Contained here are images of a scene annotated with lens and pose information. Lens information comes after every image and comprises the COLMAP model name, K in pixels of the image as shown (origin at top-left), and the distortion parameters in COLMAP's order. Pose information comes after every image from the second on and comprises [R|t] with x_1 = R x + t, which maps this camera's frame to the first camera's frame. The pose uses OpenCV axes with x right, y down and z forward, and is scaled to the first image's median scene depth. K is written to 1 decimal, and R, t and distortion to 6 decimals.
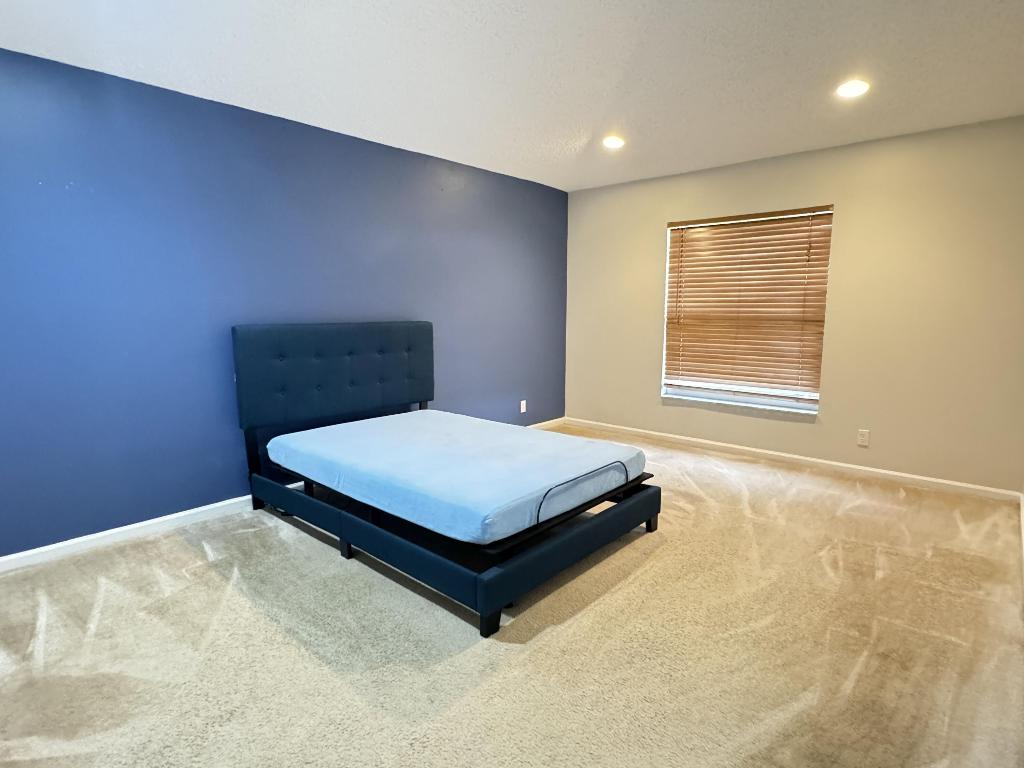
lens RADIAL K [[550.8, 0, 512.5], [0, 550.8, 385.9], [0, 0, 1]] dist [-0.002073, -0.000612]
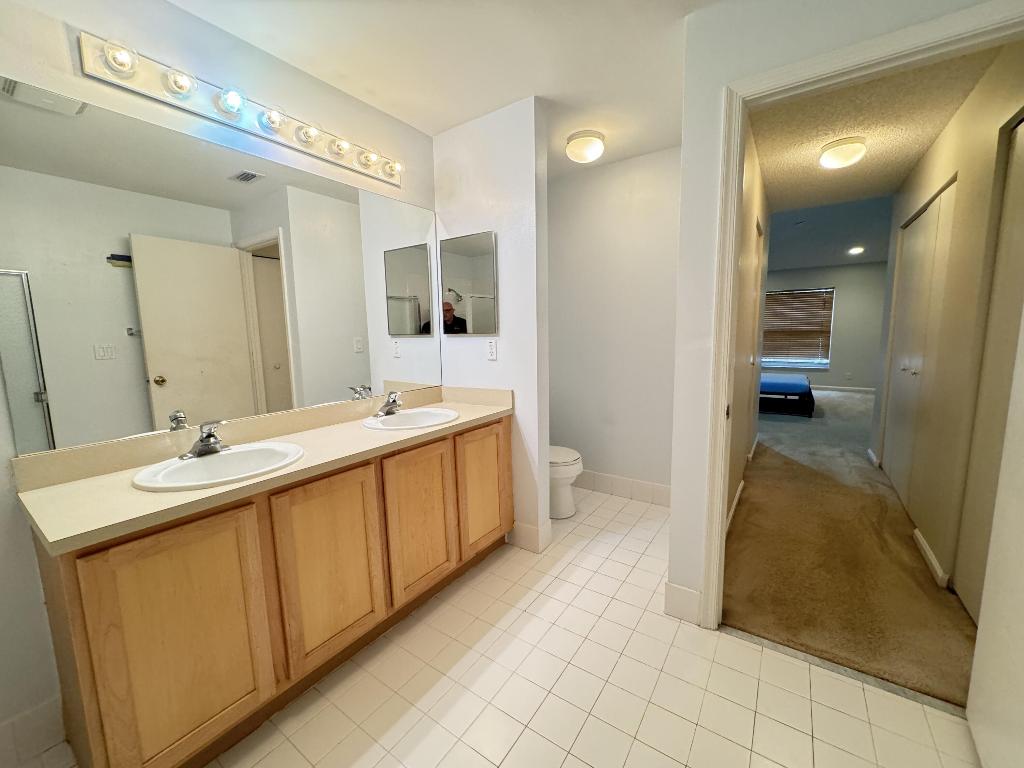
lens RADIAL K [[407.5, 0, 512.1], [0, 407.5, 383.5], [0, 0, 1]] dist [-0.005127, 0.001133]
pose [[0.992239, -0.032548, 0.120010, -1.132258], [0.034882, 0.999240, -0.017394, 0.103187], [-0.119353, 0.021445, 0.992620, -0.694575]]
